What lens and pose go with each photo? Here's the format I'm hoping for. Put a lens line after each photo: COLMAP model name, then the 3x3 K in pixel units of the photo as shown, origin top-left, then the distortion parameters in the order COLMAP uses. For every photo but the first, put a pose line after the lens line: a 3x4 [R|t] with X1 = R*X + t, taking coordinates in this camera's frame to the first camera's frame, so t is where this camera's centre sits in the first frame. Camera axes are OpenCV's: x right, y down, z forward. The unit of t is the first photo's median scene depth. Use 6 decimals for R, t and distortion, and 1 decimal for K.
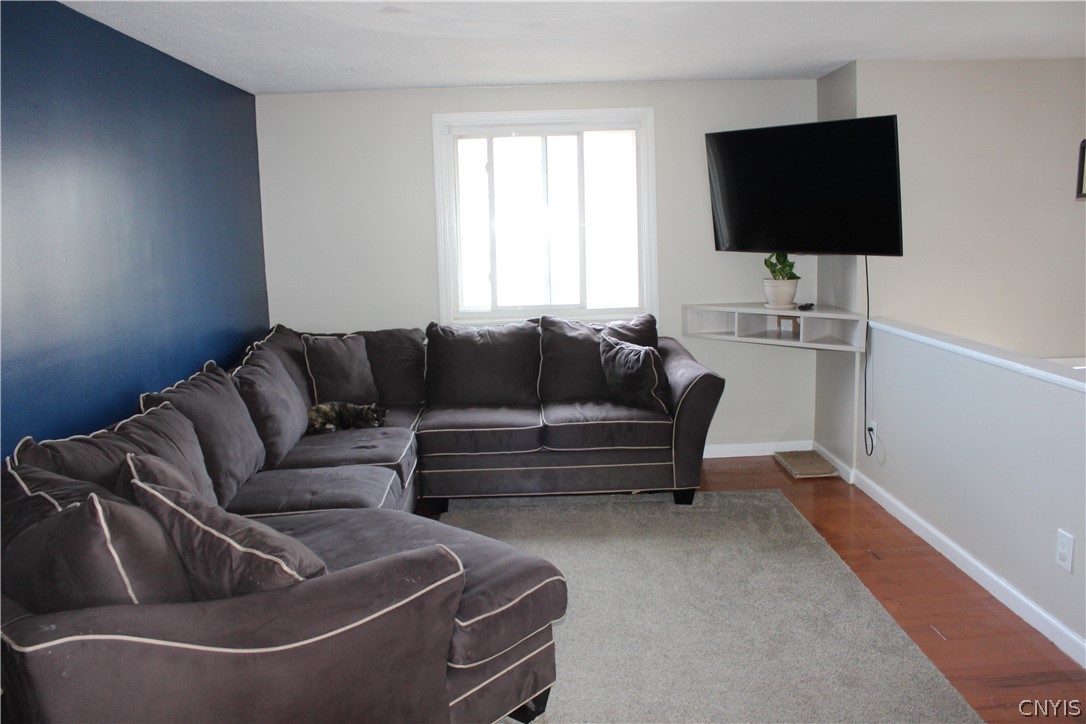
lens RADIAL K [[891.7, 0, 541.1], [0, 891.7, 363.3], [0, 0, 1]] dist [-0.110296, 0.051202]
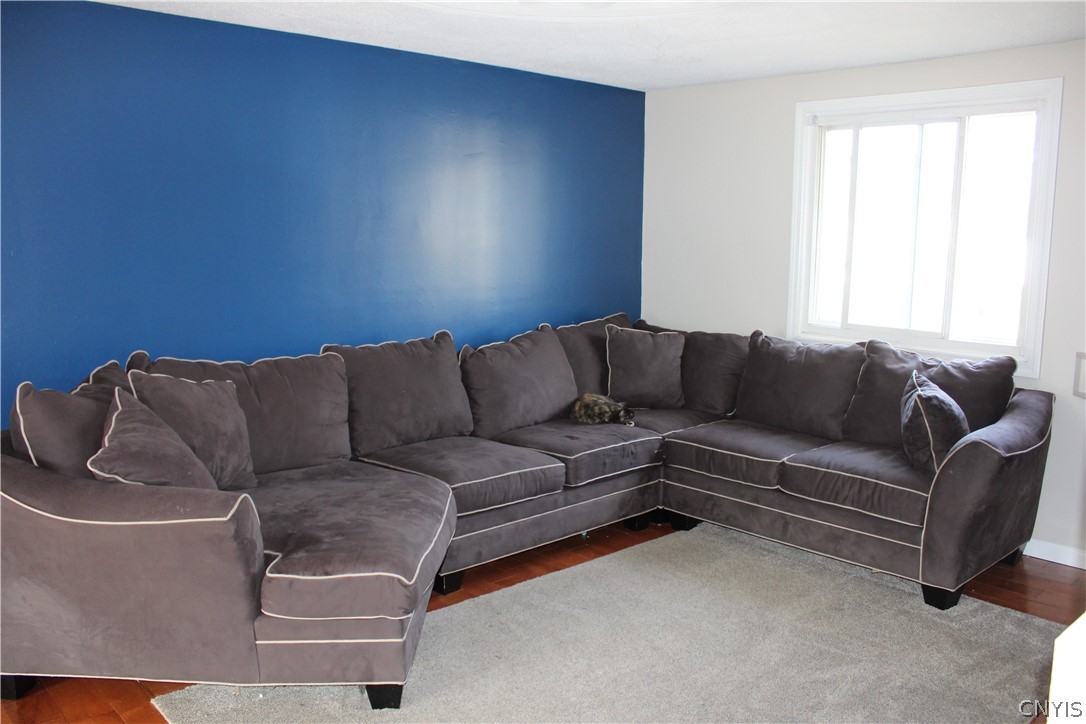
lens RADIAL K [[891.7, 0, 539.4], [0, 891.7, 360.8], [0, 0, 1]] dist [-0.110296, 0.051202]
pose [[0.665984, 0.143483, -0.732037, 0.399505], [-0.146932, 0.987334, 0.059848, -0.037283], [0.731352, 0.067702, 0.678632, 0.216645]]
